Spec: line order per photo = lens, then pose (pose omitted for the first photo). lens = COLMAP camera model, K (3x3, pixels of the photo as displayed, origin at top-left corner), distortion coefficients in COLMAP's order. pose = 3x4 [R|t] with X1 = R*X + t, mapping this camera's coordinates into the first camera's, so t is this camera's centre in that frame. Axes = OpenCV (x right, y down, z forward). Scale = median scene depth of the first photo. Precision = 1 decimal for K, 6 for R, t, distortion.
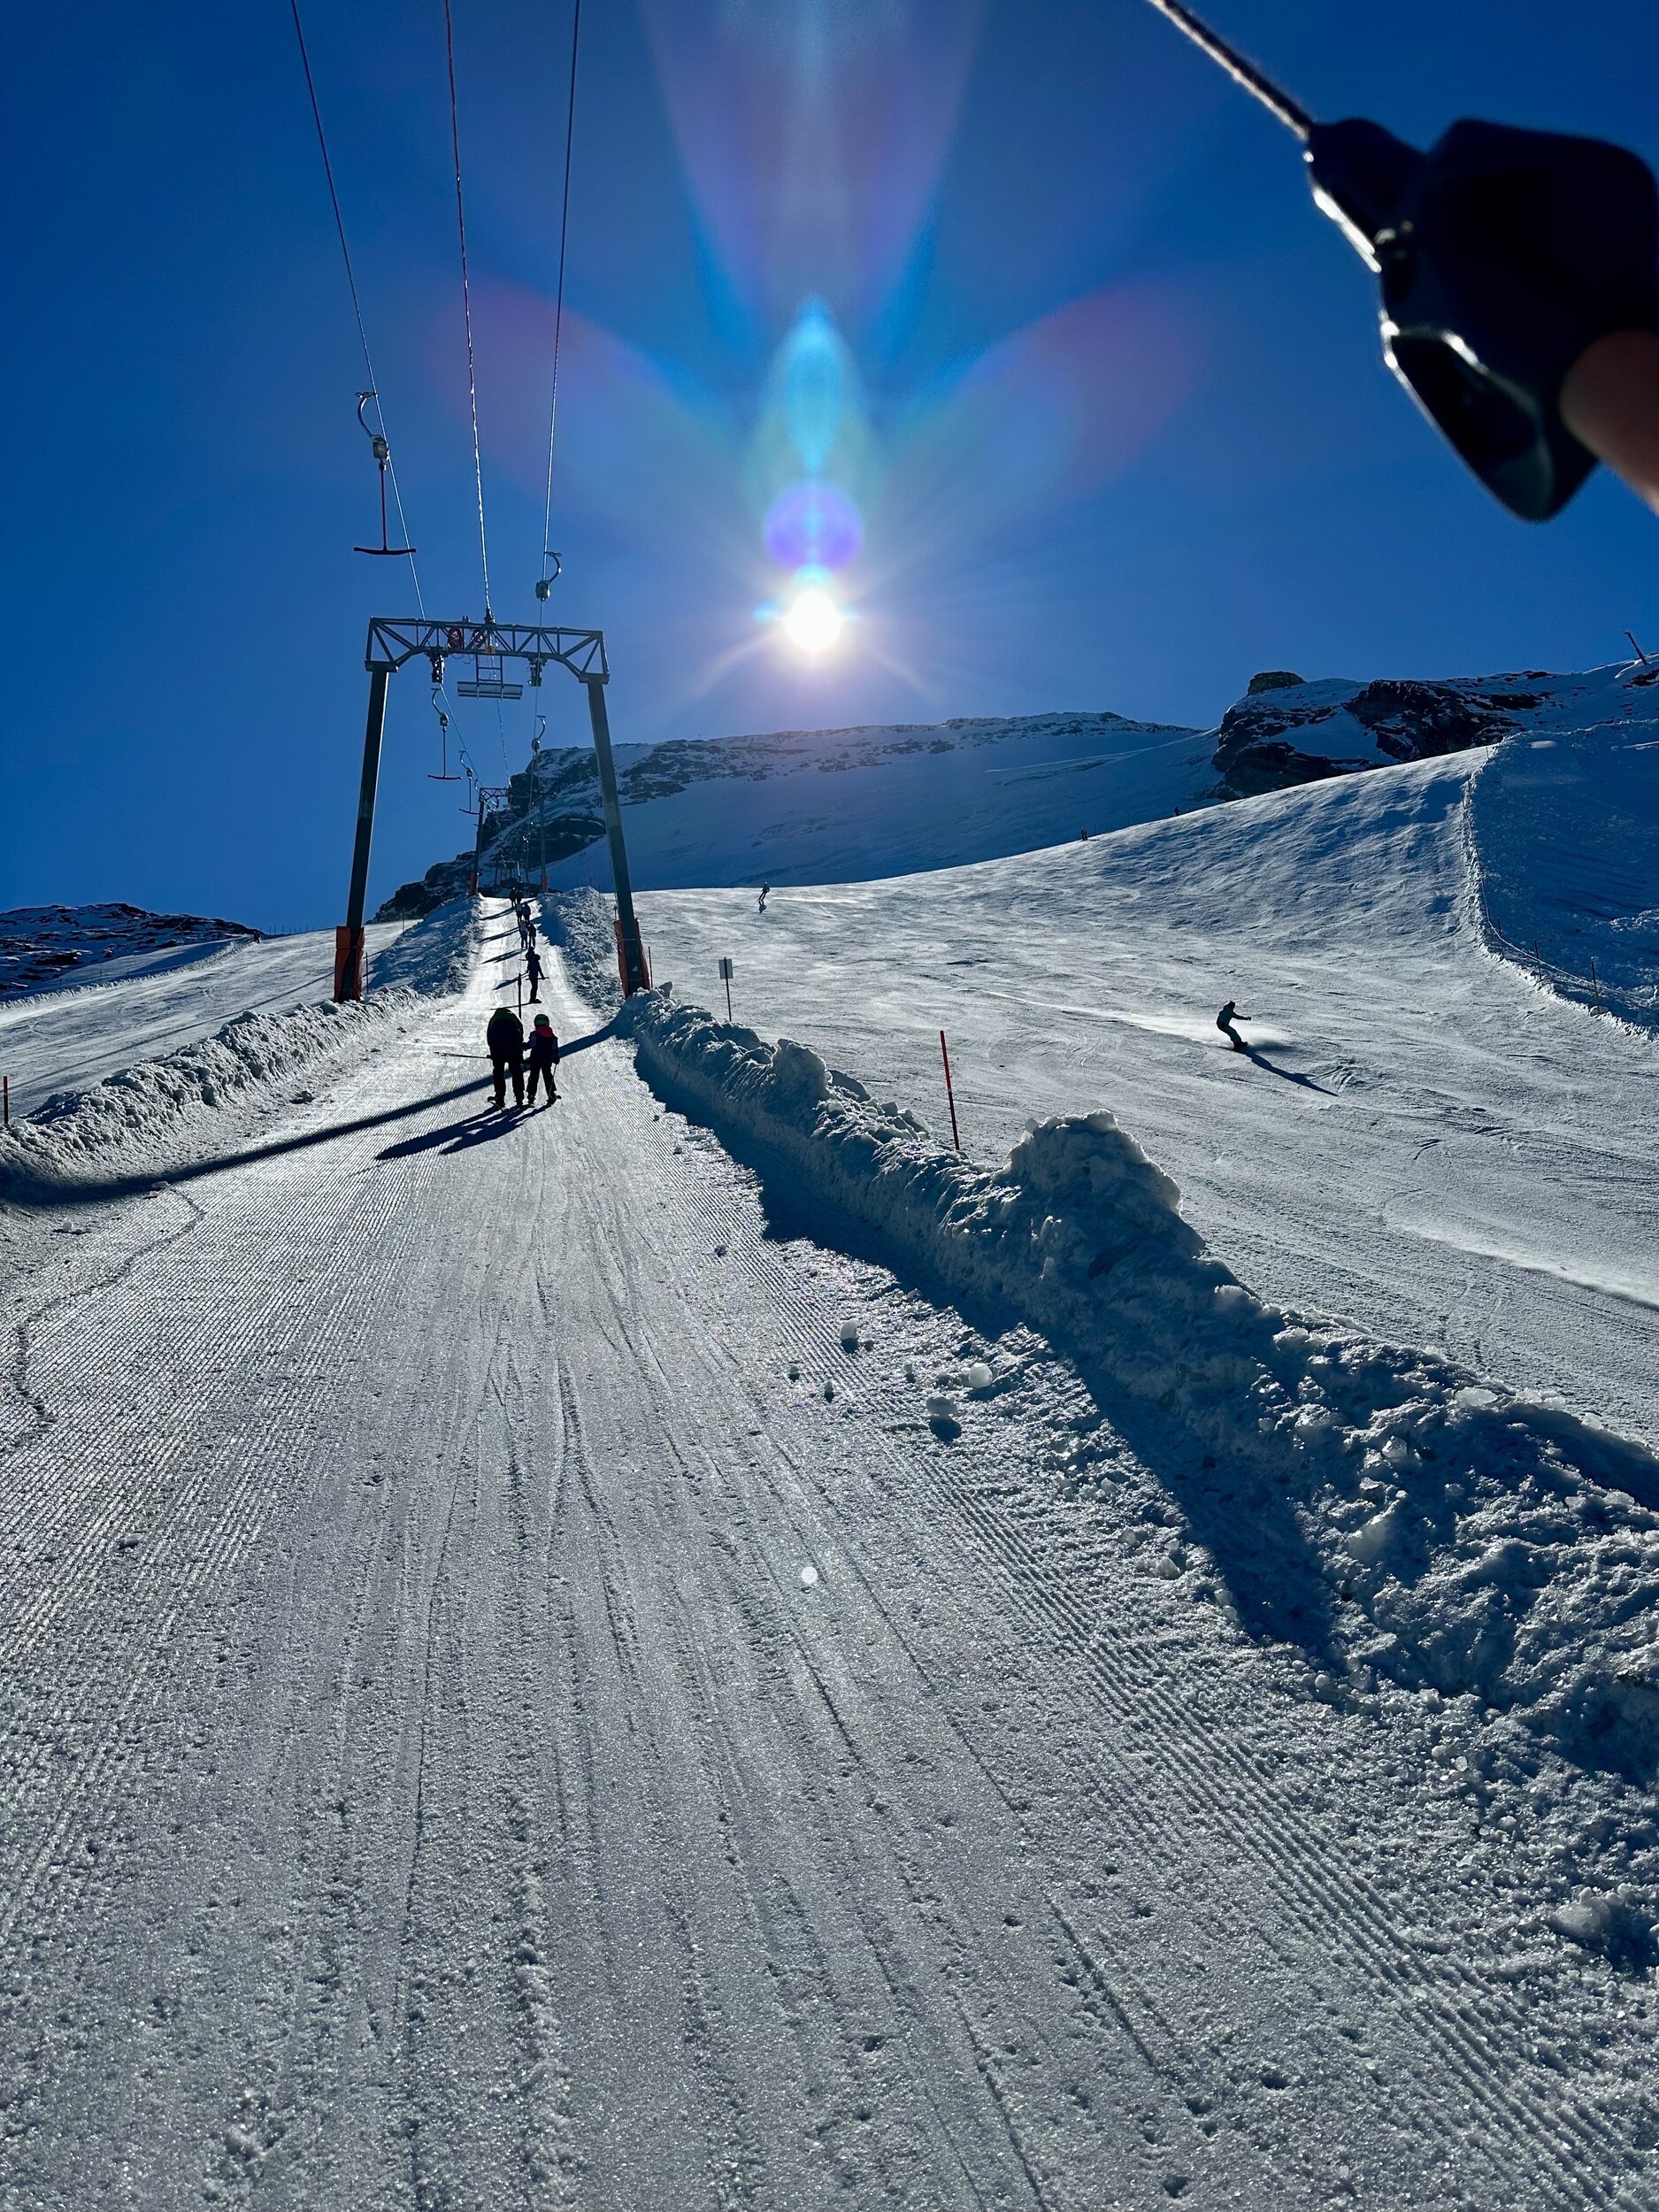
lens RADIAL K [[1502.9, 0, 829.5], [0, 1502.9, 1106.0], [0, 0, 1]] dist [0.189956, -0.380274]
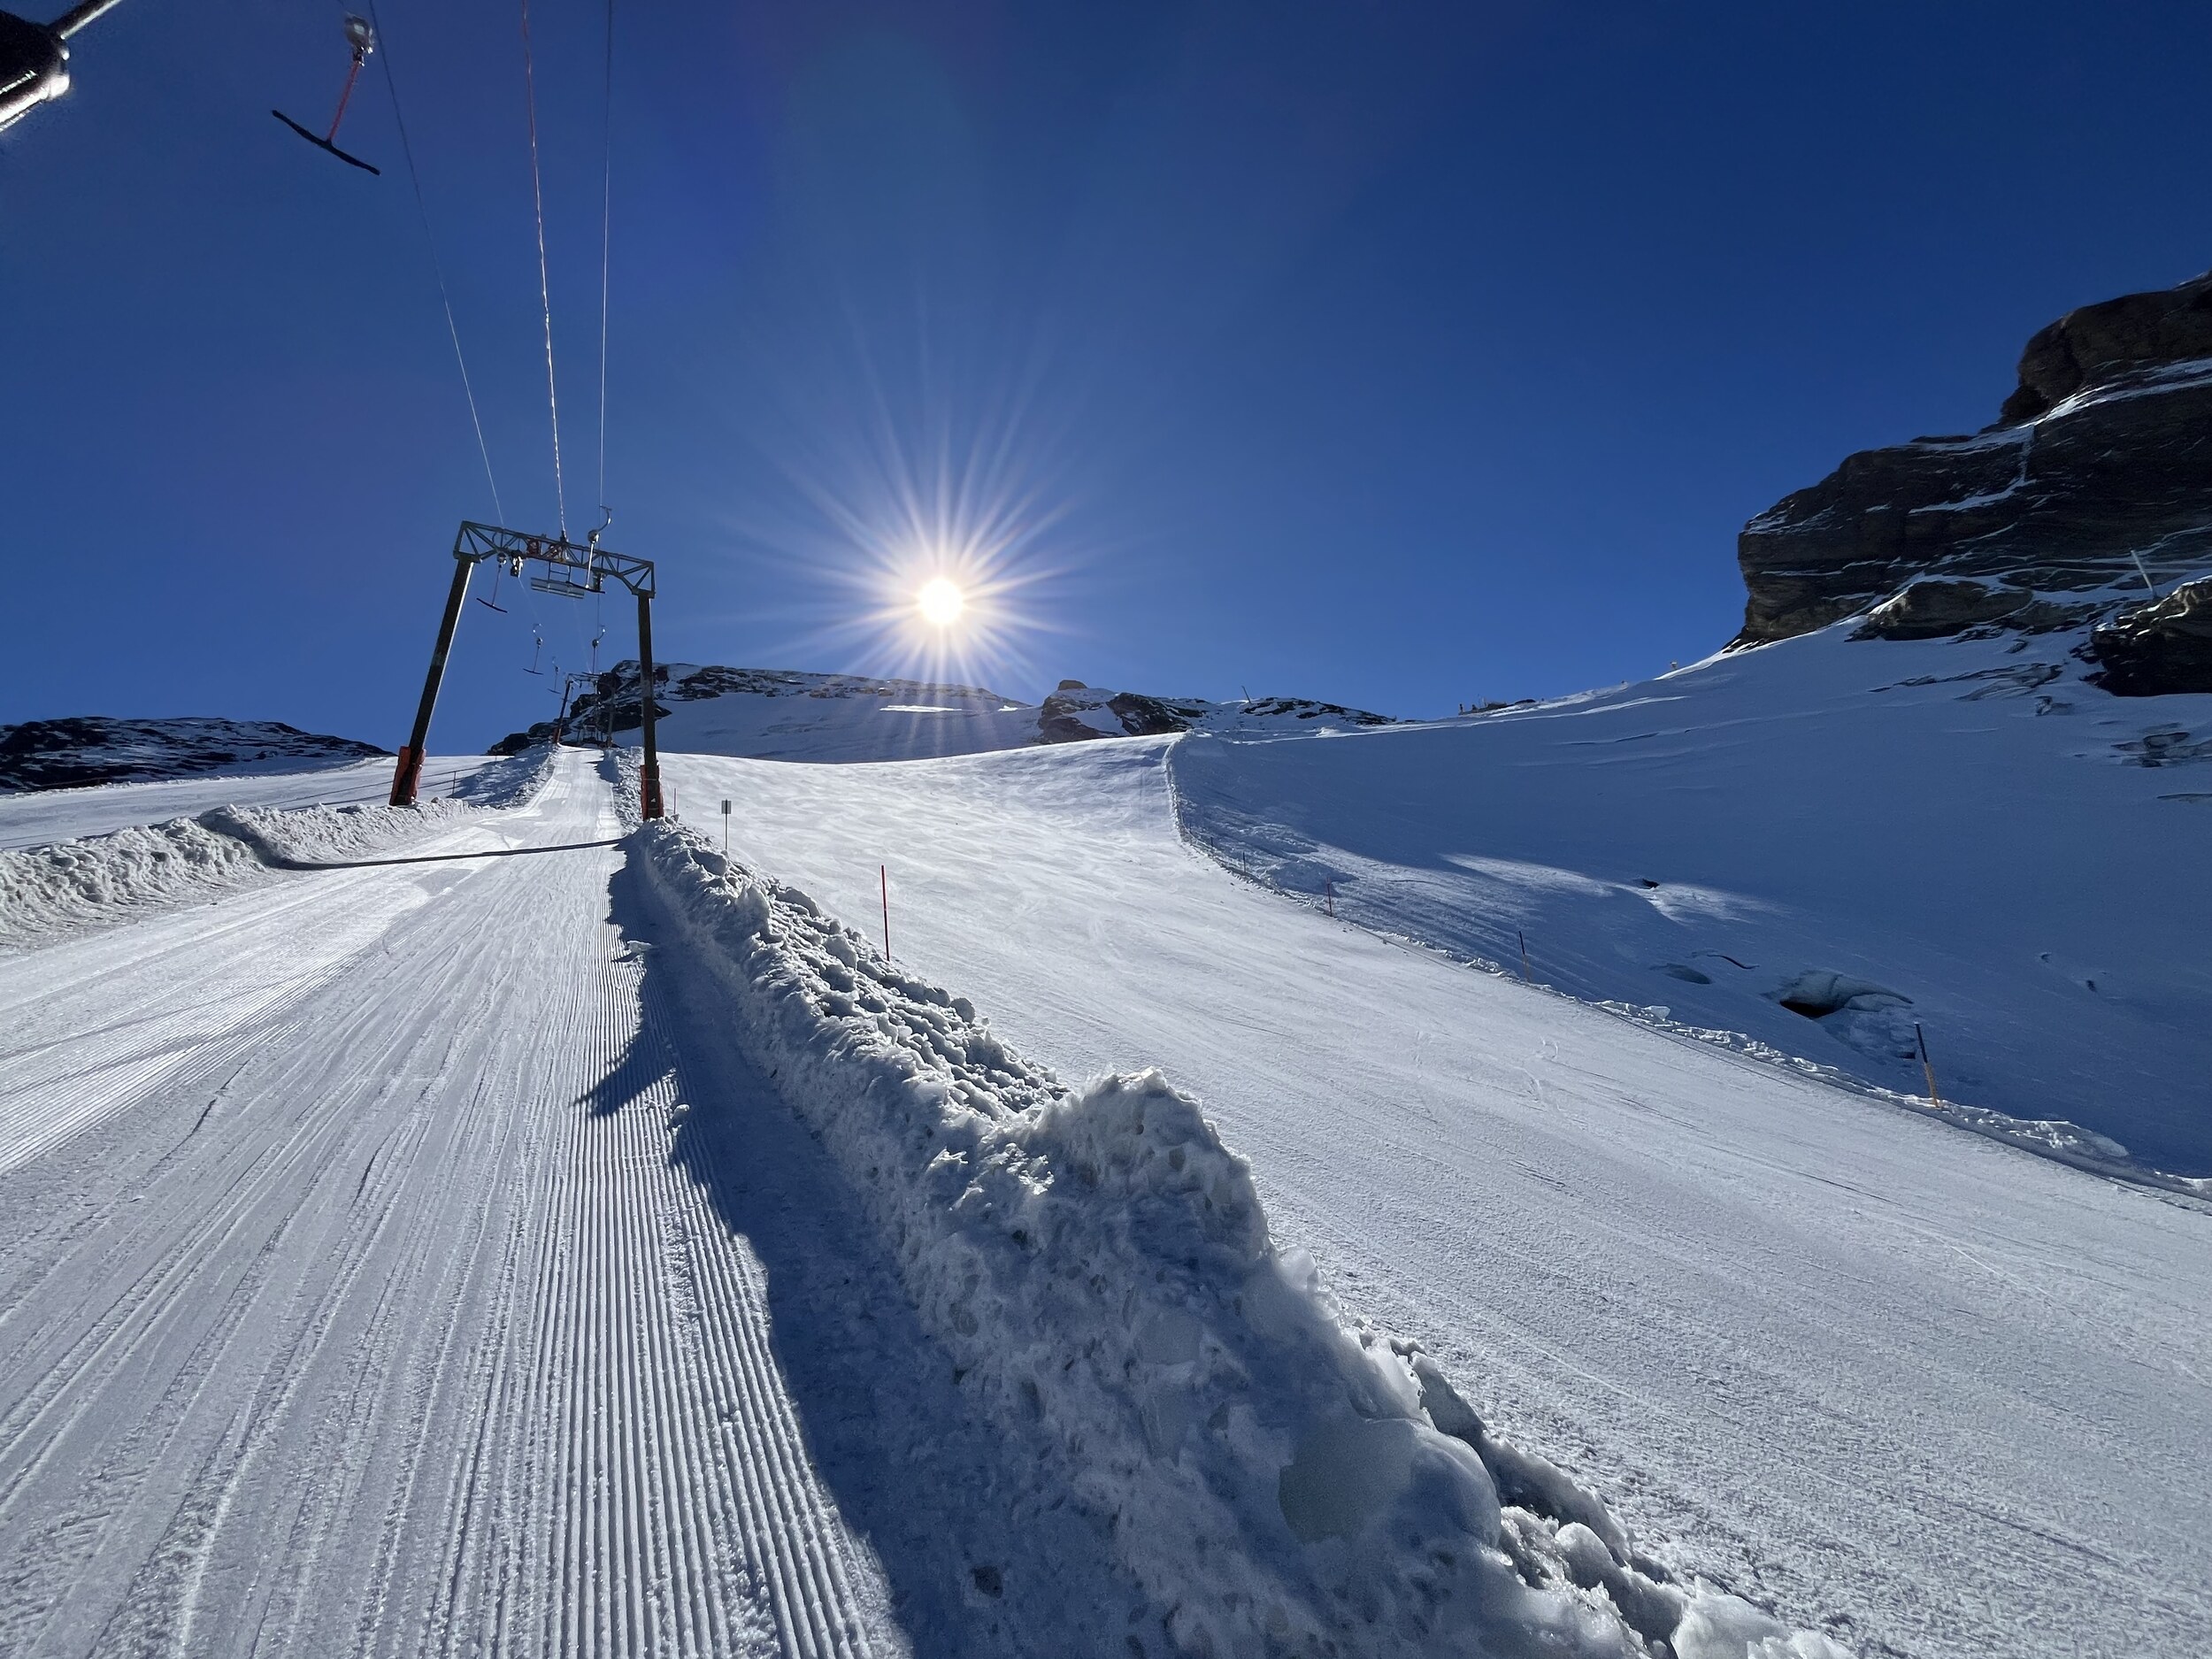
lens RADIAL K [[870.6, 0, 1106.0], [0, 870.6, 829.5], [0, 0, 1]] dist [-0.002187, -0.000597]
pose [[0.940687, 0.089208, 0.327337, 0.000304], [-0.059471, 0.993231, -0.099778, -0.001167], [-0.334023, 0.074393, 0.939625, 0.014044]]
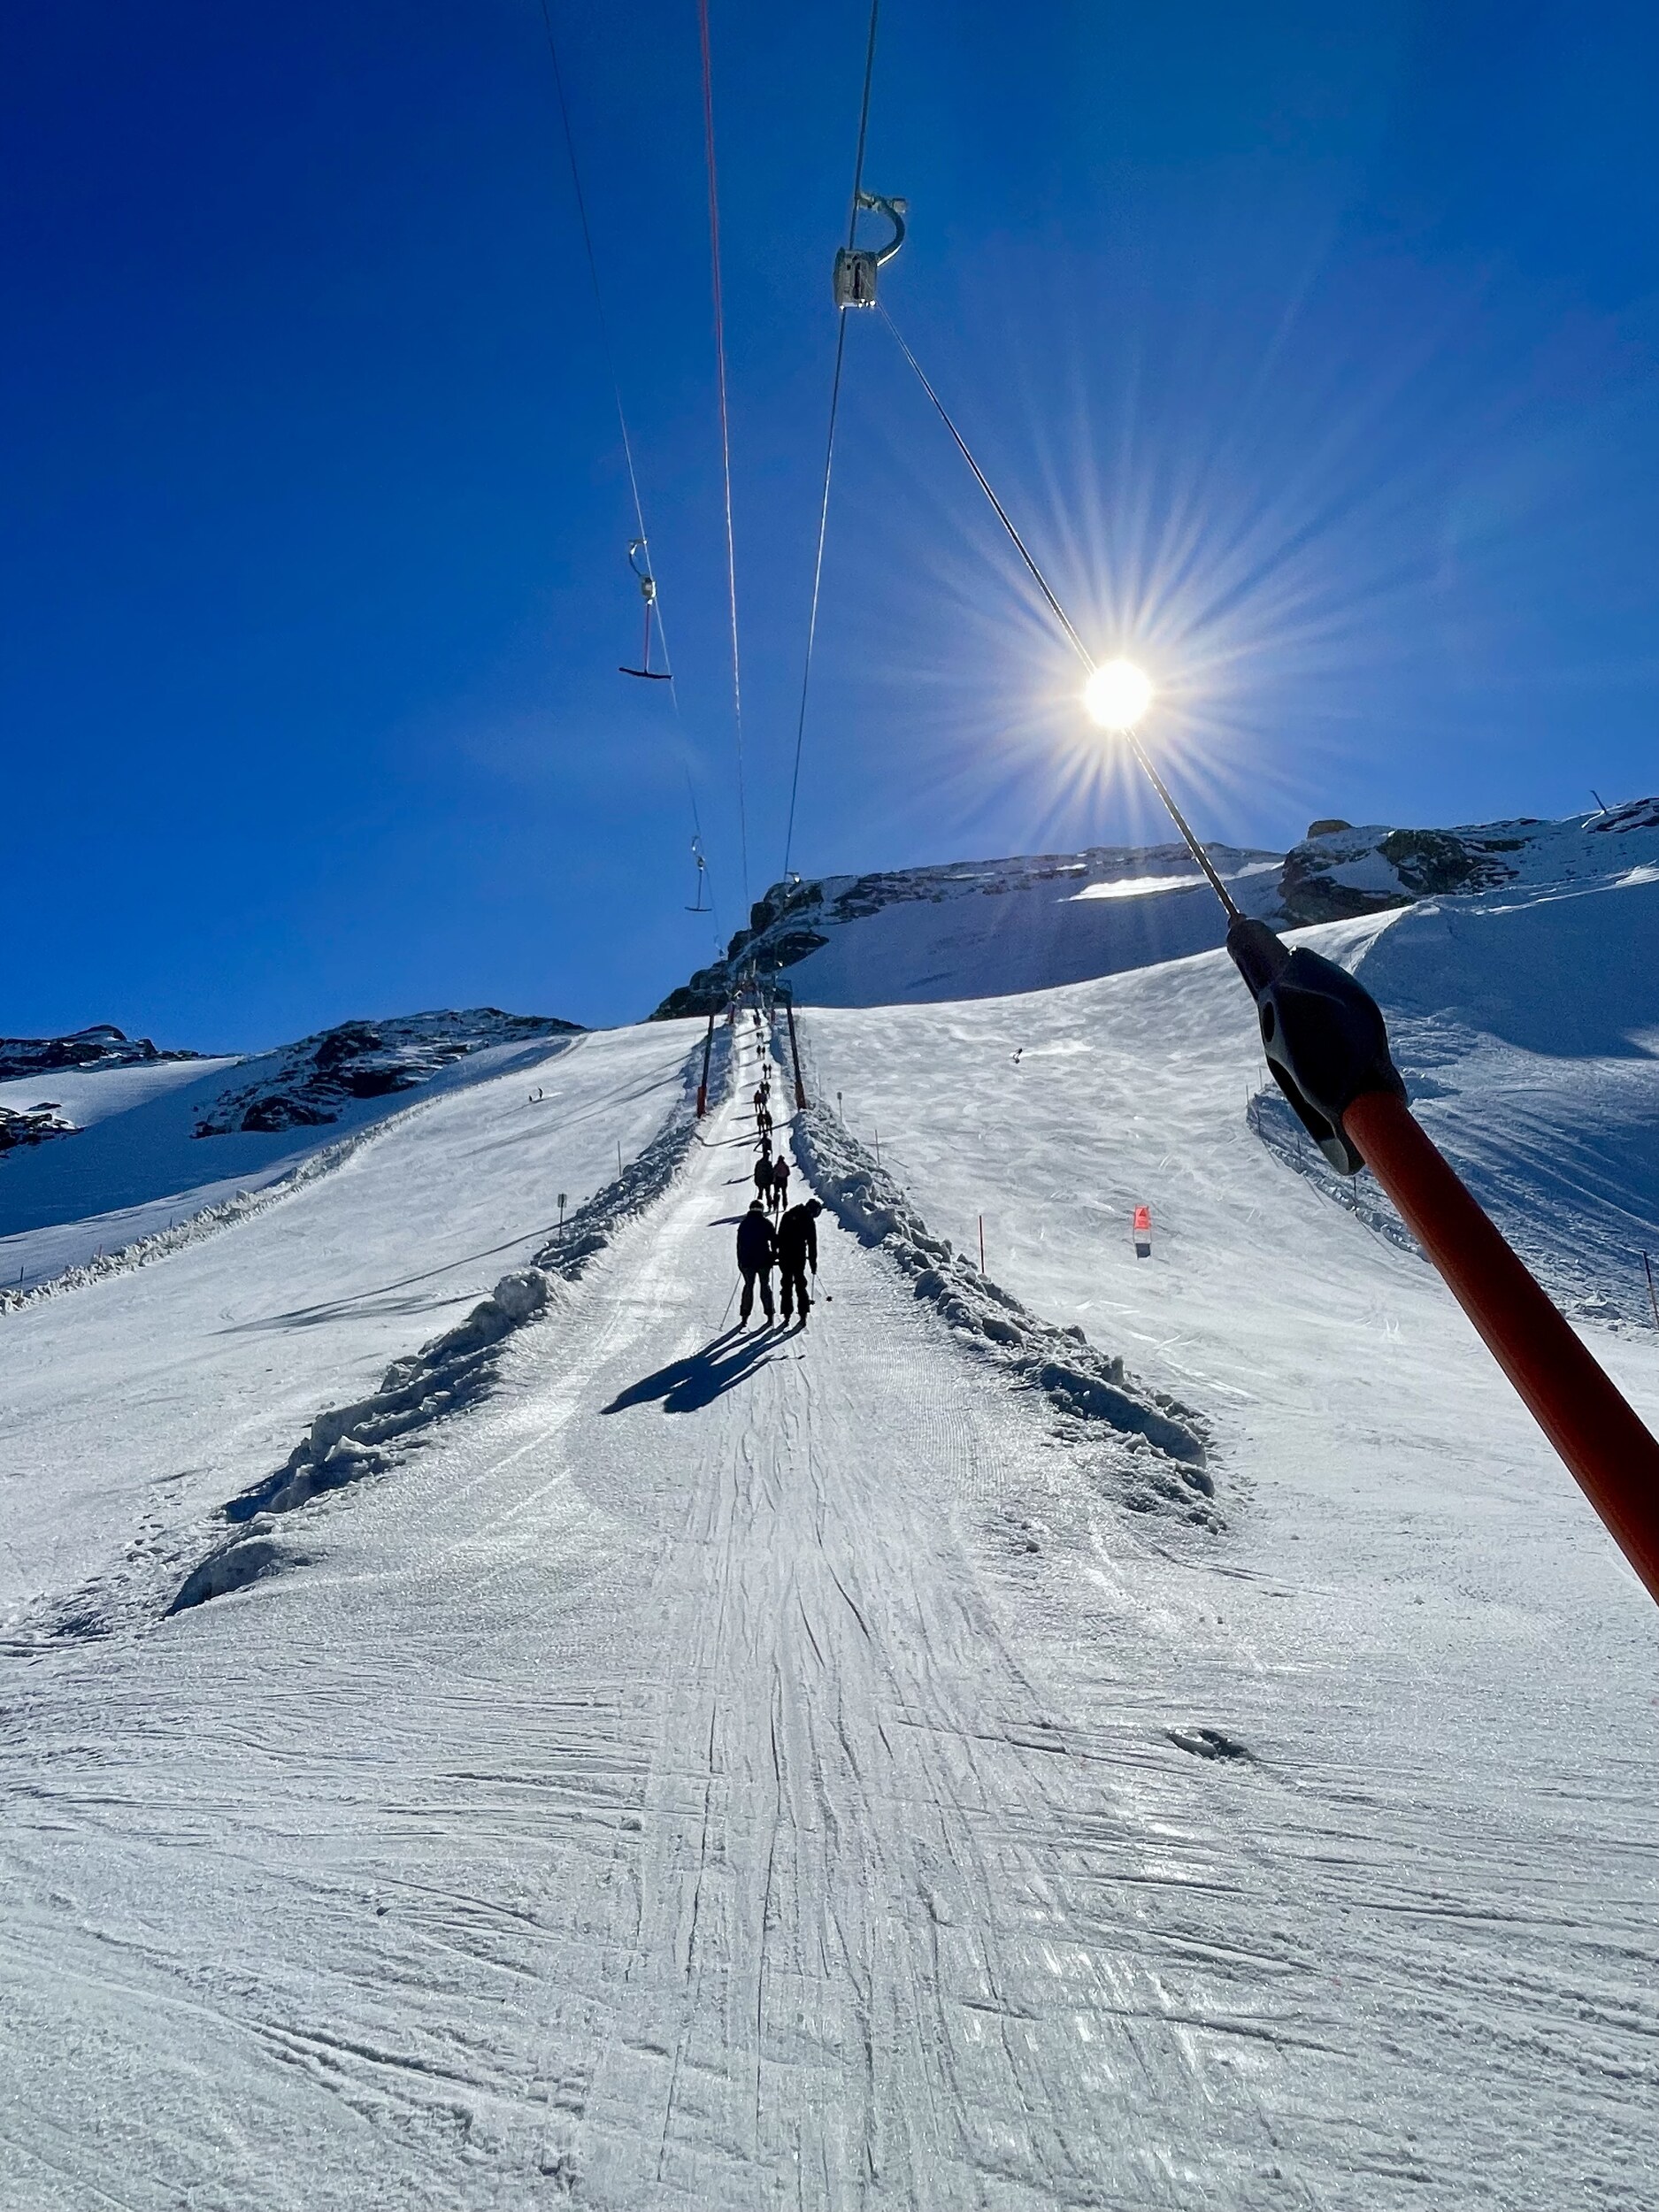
lens RADIAL K [[1210.9, 0, 829.5], [0, 1210.9, 1106.0], [0, 0, 1]] dist [-0.000813, -0.000309]
pose [[0.990056, -0.001726, -0.140663, 0.017757], [-0.003433, 0.999330, -0.036427, -0.000055], [0.140632, 0.036548, 0.989387, -0.089527]]
